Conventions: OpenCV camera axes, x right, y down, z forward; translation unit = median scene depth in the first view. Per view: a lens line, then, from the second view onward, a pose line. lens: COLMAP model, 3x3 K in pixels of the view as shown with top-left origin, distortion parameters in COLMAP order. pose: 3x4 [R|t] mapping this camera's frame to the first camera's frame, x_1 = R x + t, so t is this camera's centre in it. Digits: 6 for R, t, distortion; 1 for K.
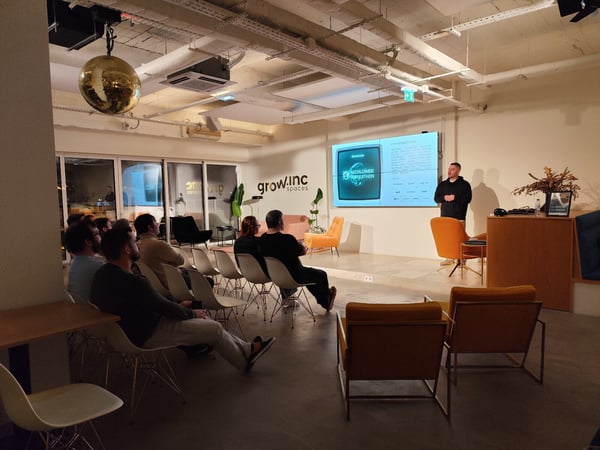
lens RADIAL K [[405.4, 0, 300.0], [0, 405.4, 225.0], [0, 0, 1]] dist [0.088738, -0.099041]
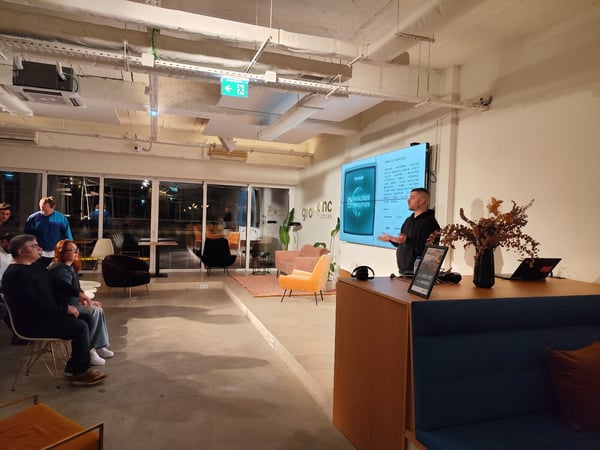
lens RADIAL K [[405.4, 0, 300.0], [0, 405.4, 225.0], [0, 0, 1]] dist [0.088738, -0.099041]
pose [[0.873850, 0.061229, -0.482326, 0.395958], [-0.090361, 0.995208, -0.037374, -0.039484], [0.477726, 0.076243, 0.875194, 0.260864]]
